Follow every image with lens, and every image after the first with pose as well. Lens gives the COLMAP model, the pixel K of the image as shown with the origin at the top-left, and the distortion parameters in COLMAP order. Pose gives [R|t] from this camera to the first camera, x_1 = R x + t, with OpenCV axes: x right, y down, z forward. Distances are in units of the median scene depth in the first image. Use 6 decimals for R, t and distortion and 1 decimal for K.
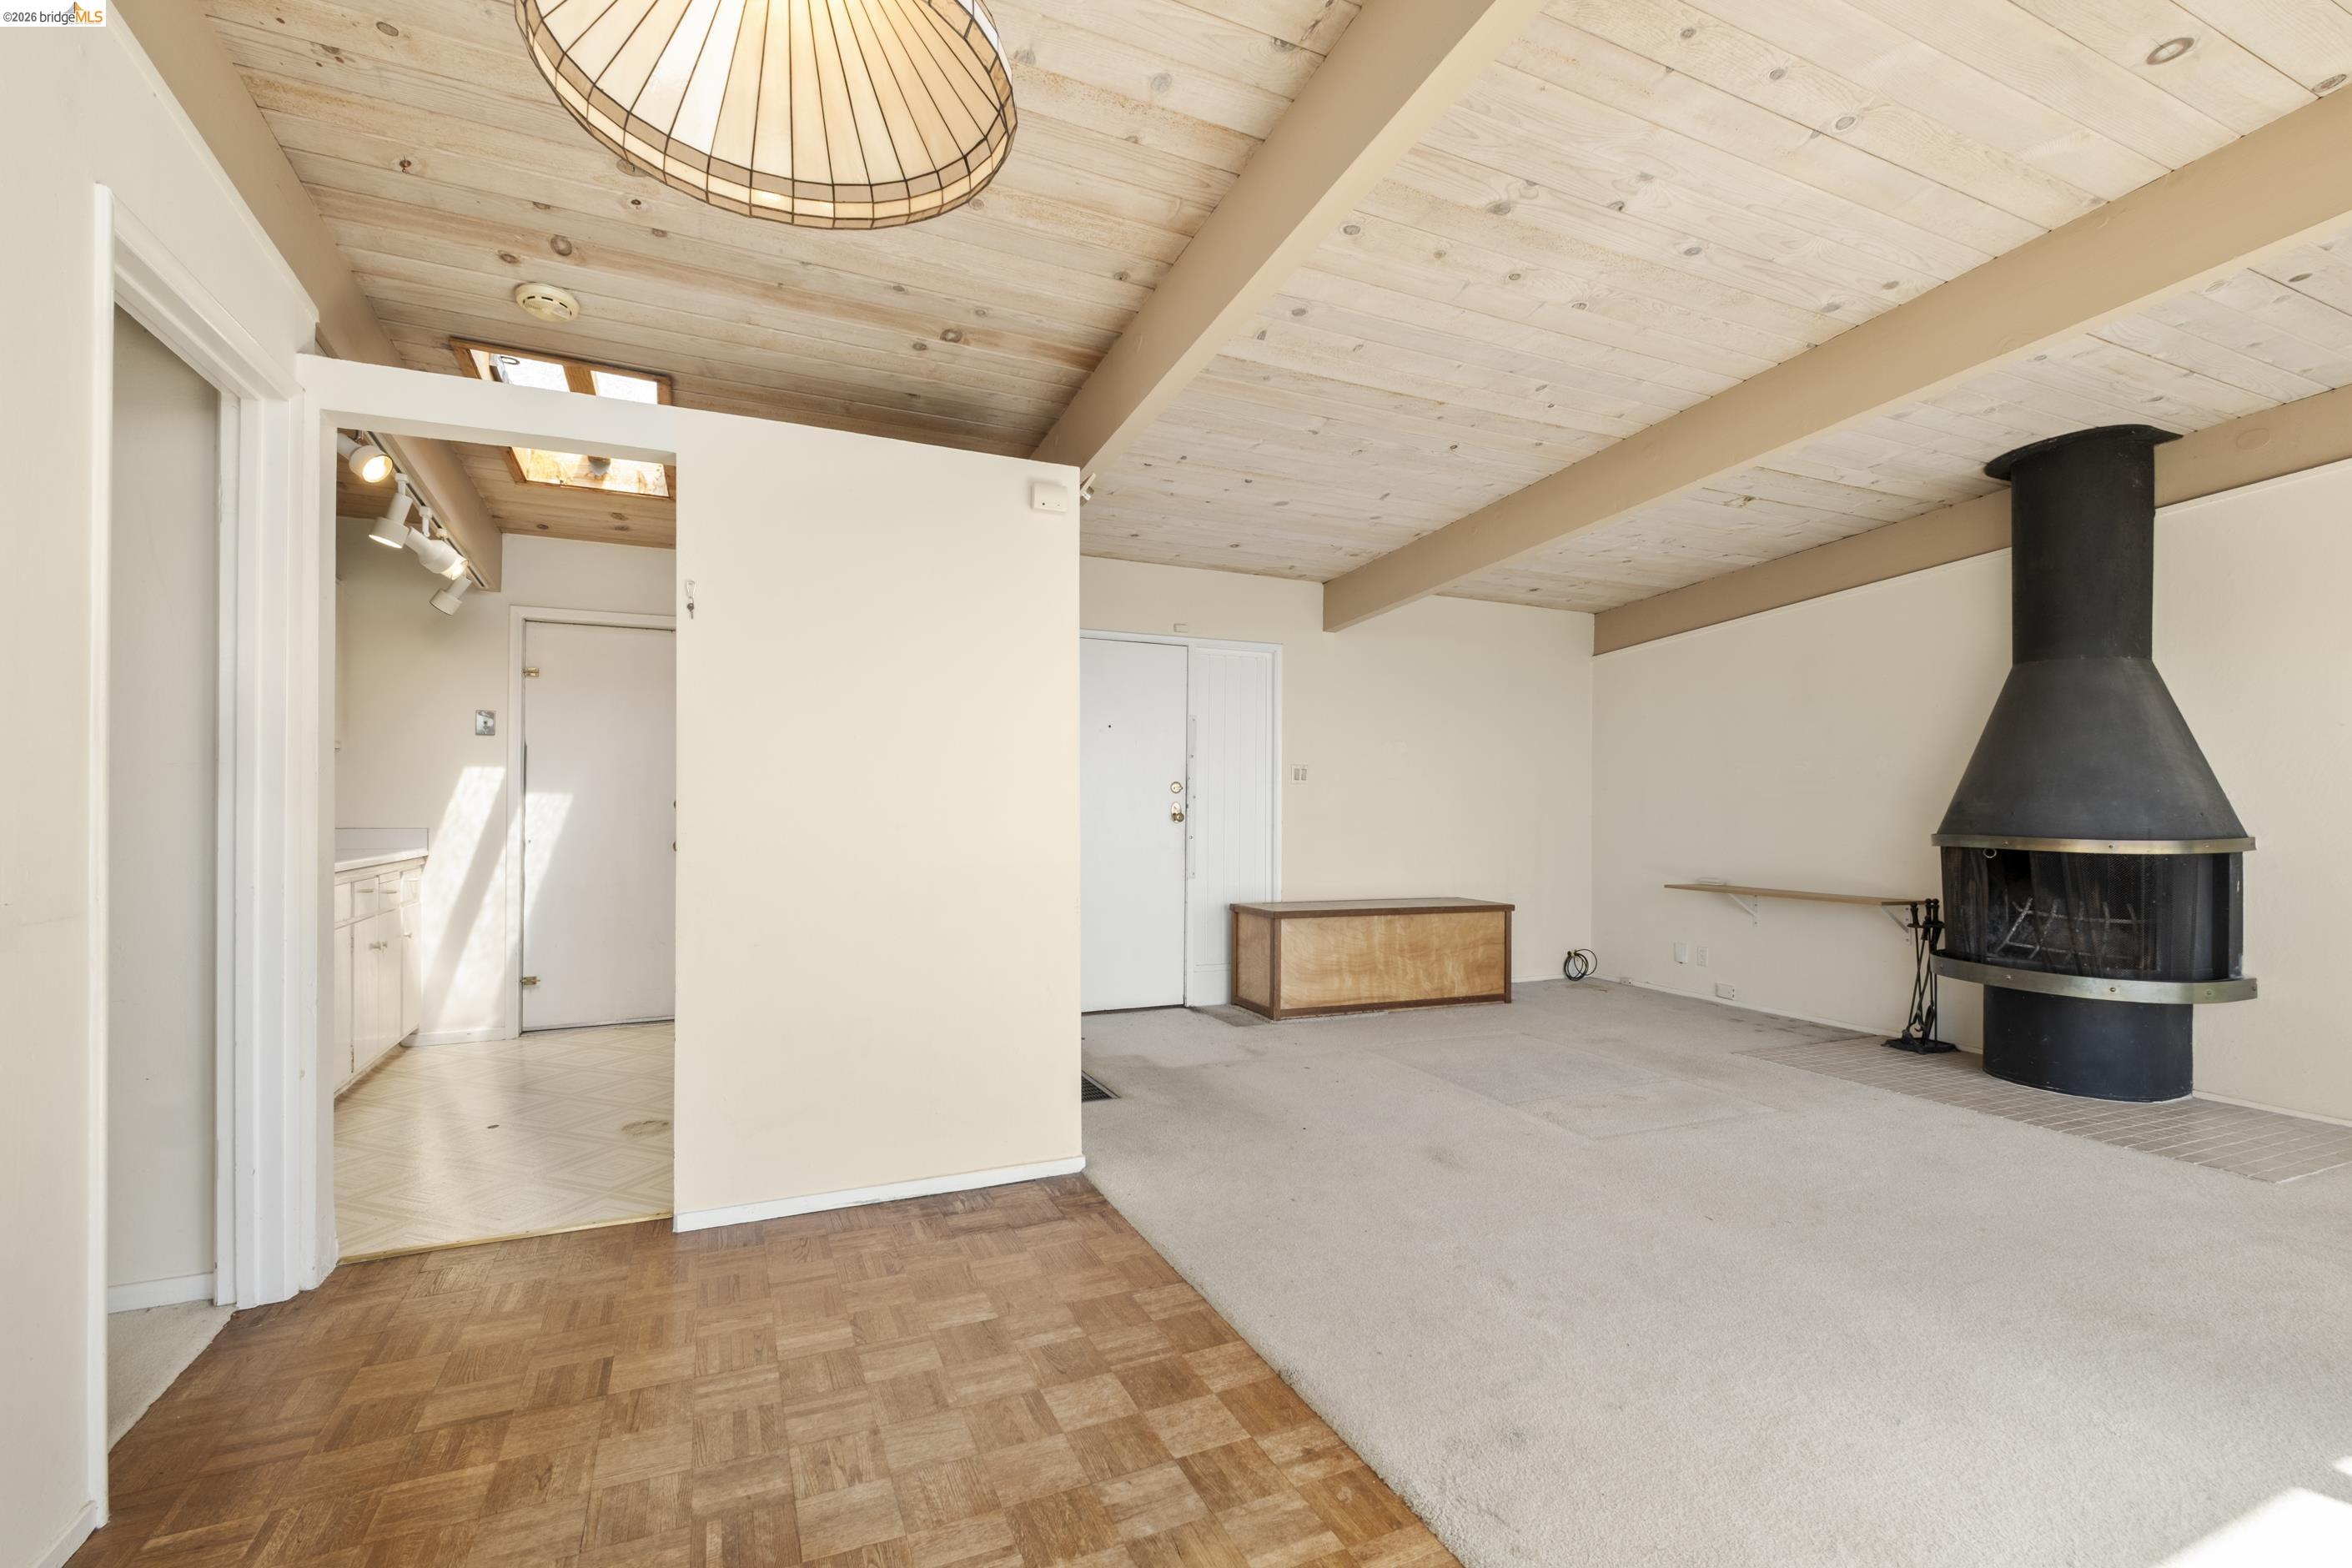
lens RADIAL K [[1033.8, 0, 1174.6], [0, 1033.8, 795.2], [0, 0, 1]] dist [-0.000850, -0.003502]
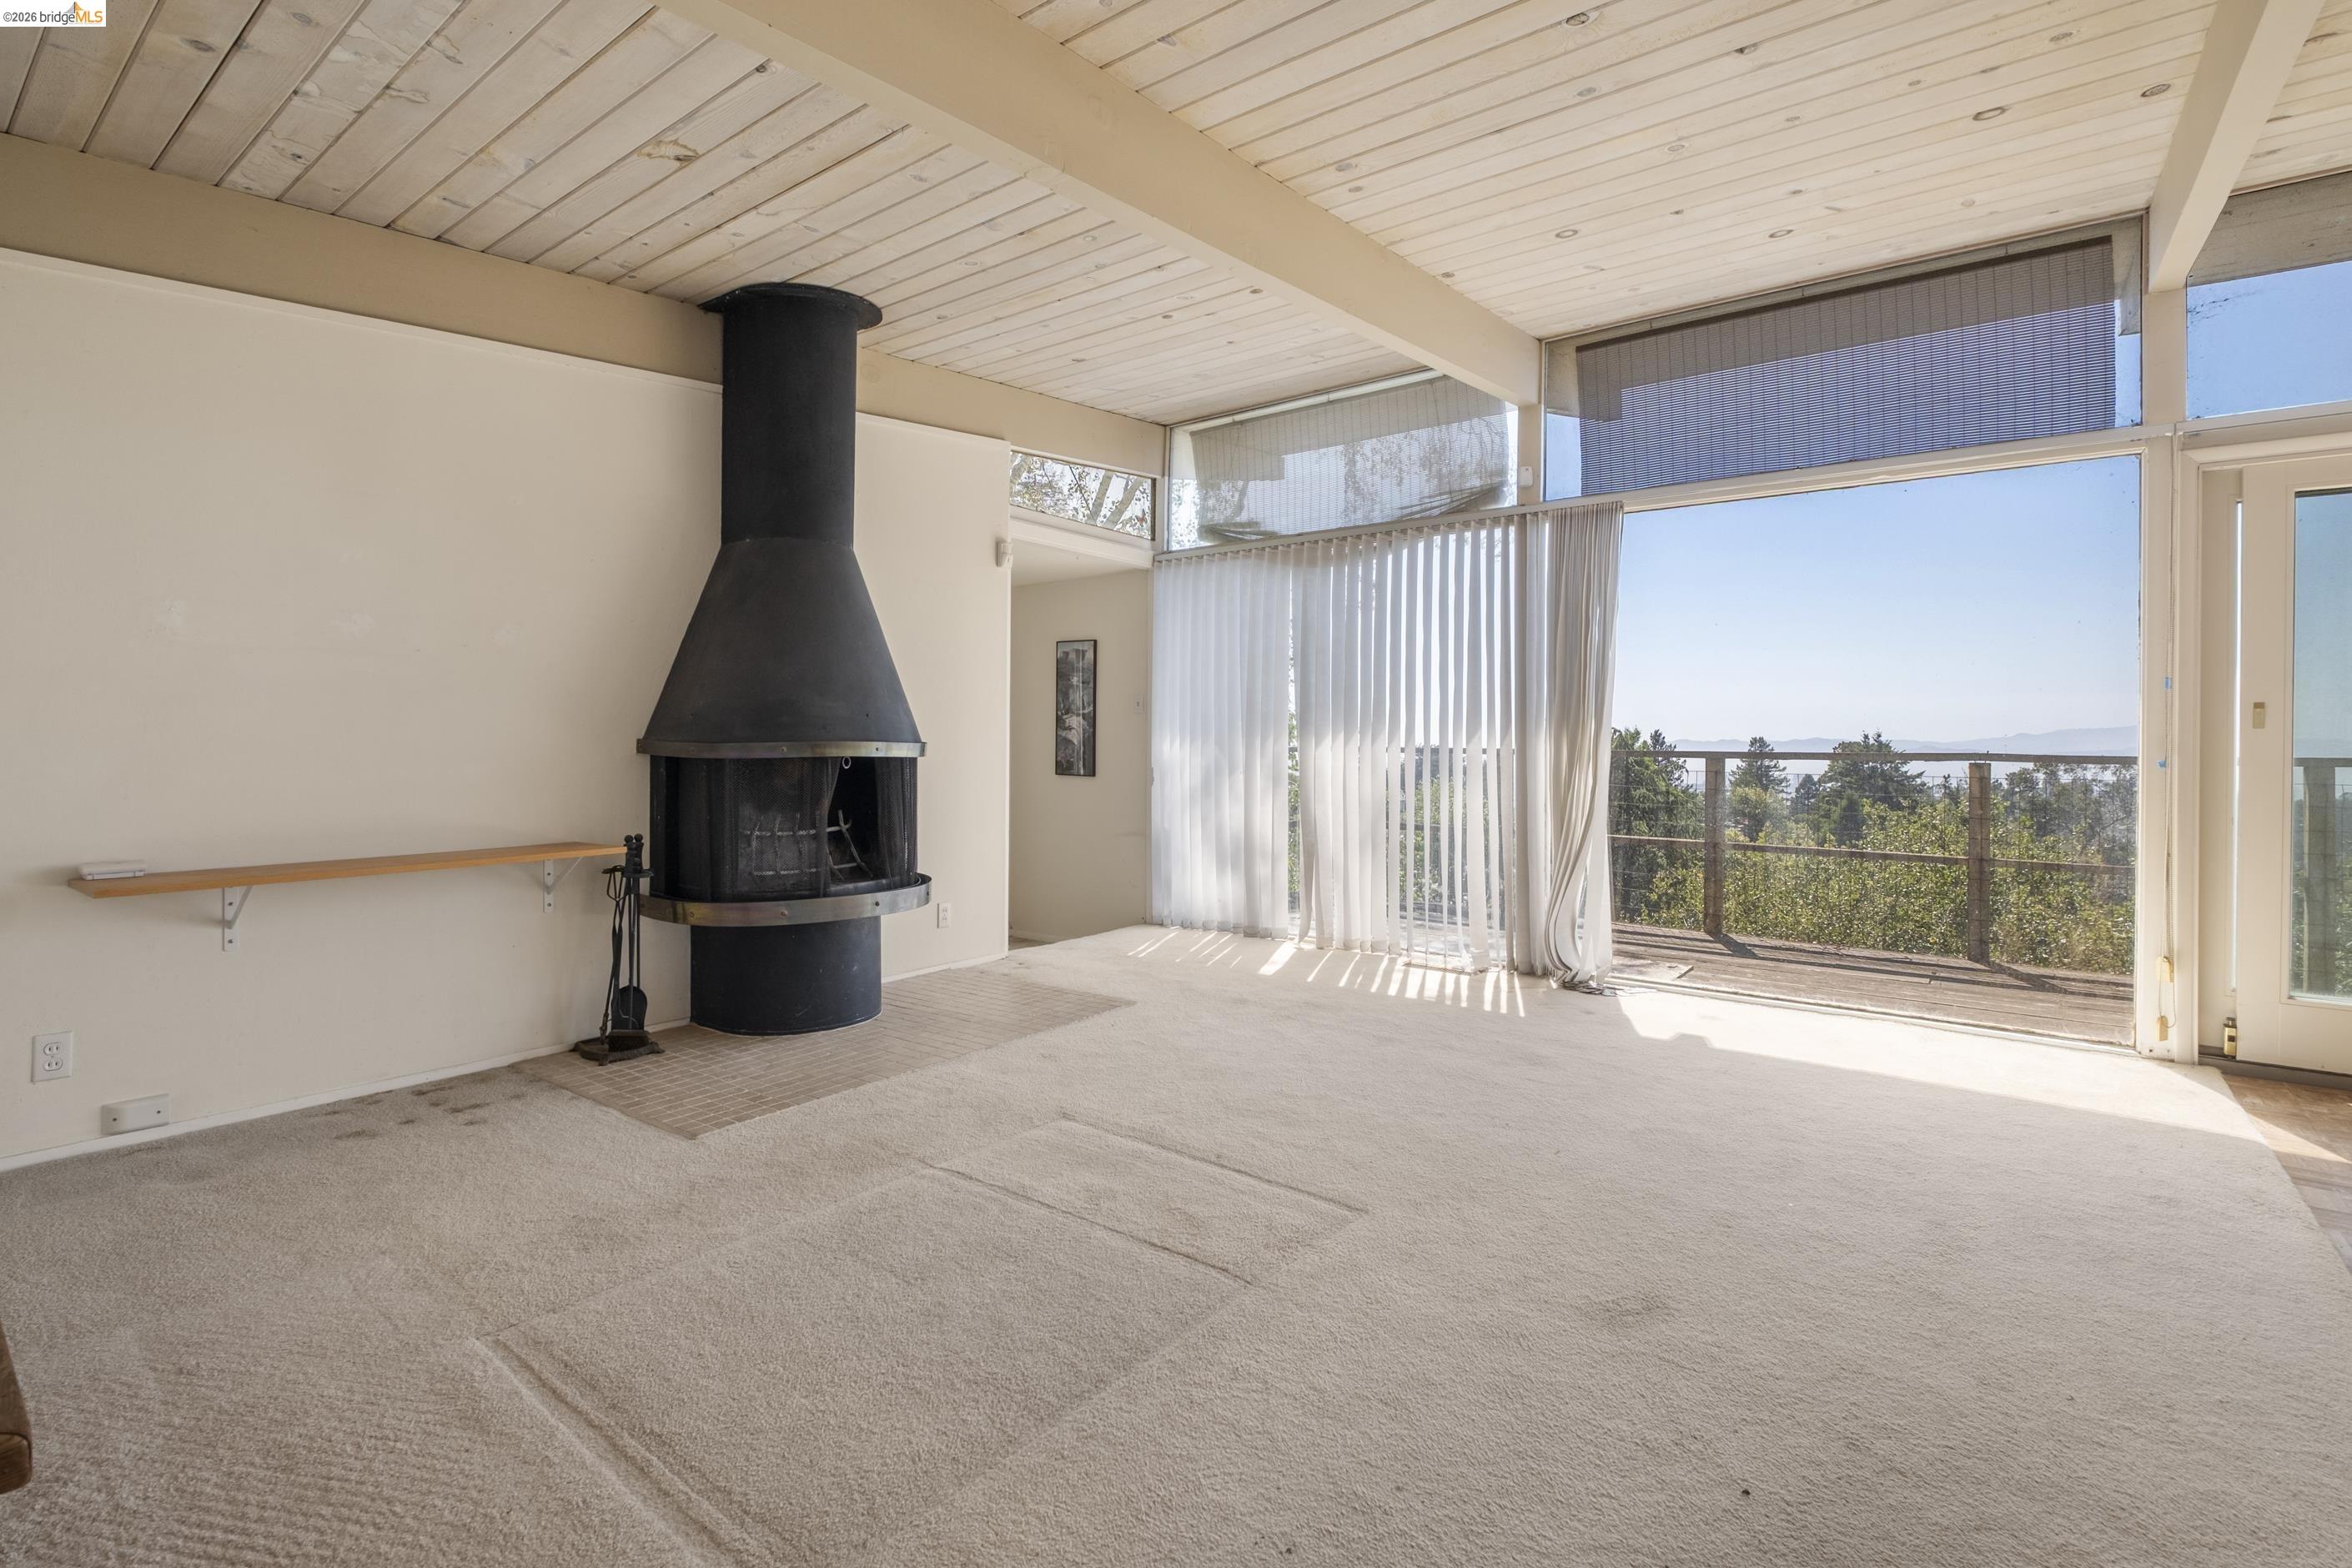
lens RADIAL K [[1082.3, 0, 1173.1], [0, 1082.3, 745.4], [0, 0, 1]] dist [-0.004634, -0.000829]
pose [[-0.473046, -0.019198, 0.880828, -0.102612], [-0.017539, 0.999770, 0.012371, 0.023550], [-0.880863, -0.009597, -0.473274, 1.075563]]
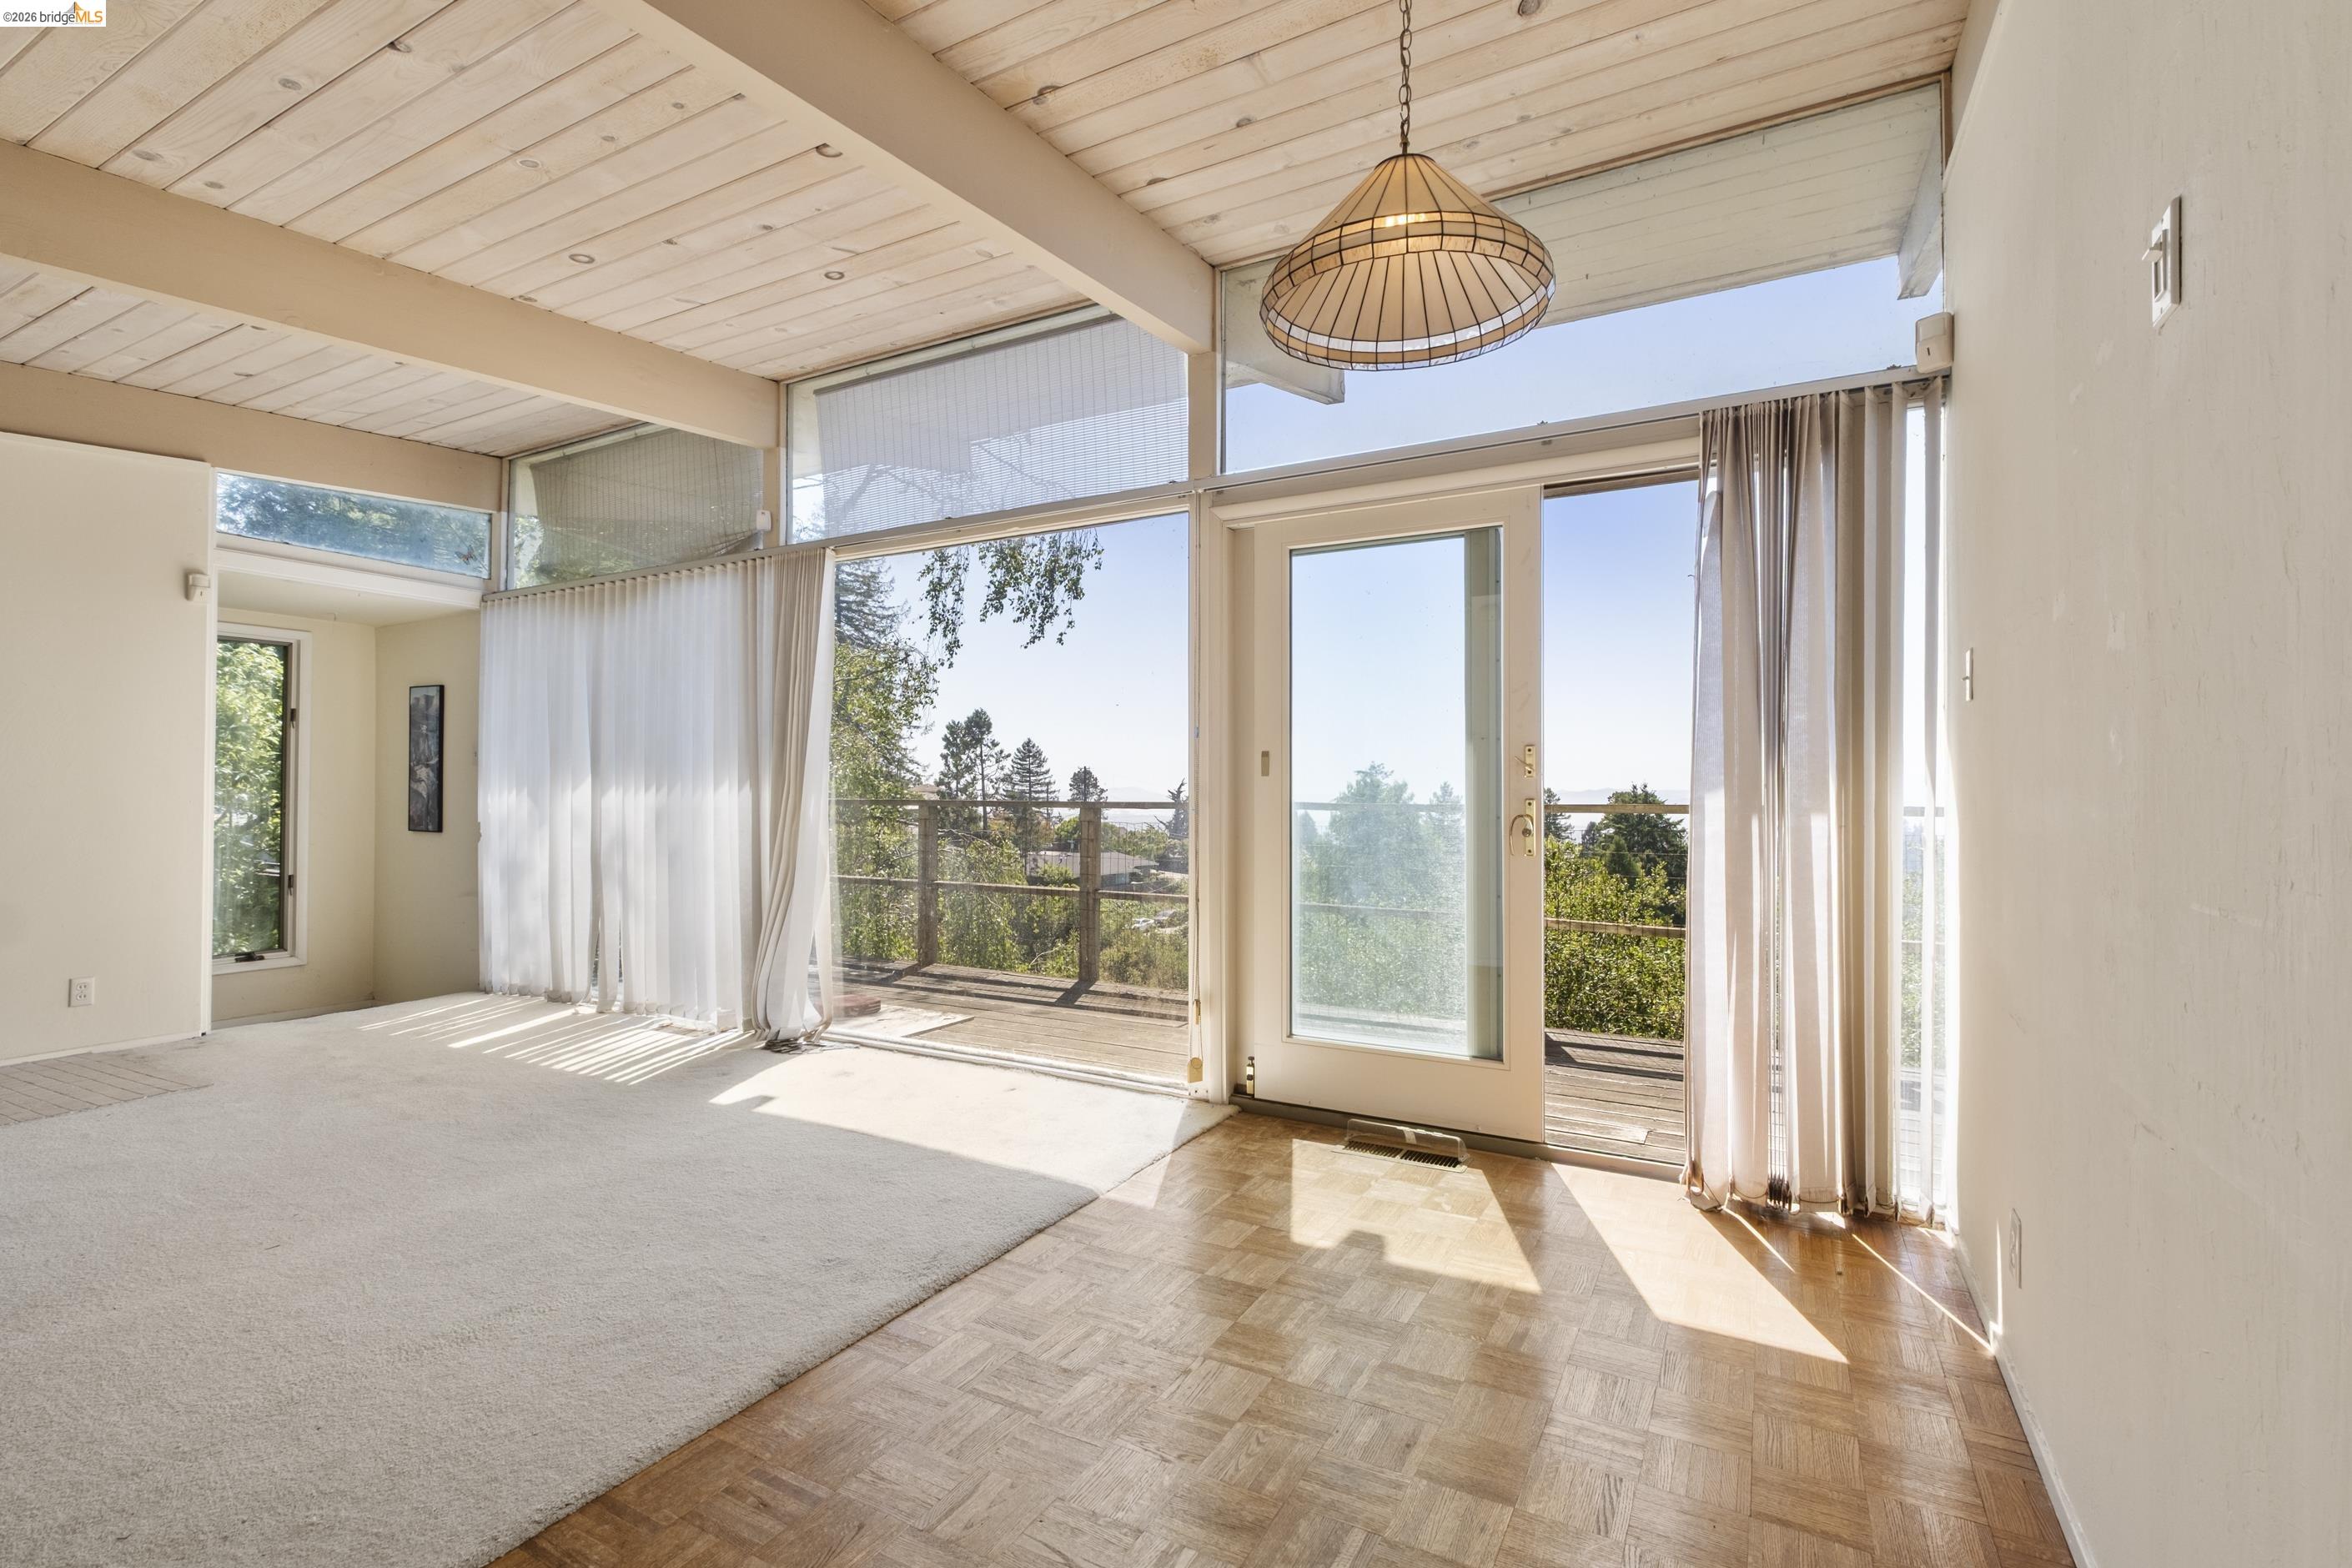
lens RADIAL K [[1067.8, 0, 1184.5], [0, 1067.8, 777.3], [0, 0, 1]] dist [0.003220, -0.000801]
pose [[-0.602033, -0.000356, 0.798471, -0.375929], [-0.013470, 0.999862, -0.009710, 0.017463], [-0.798358, -0.016601, -0.601954, 0.571553]]
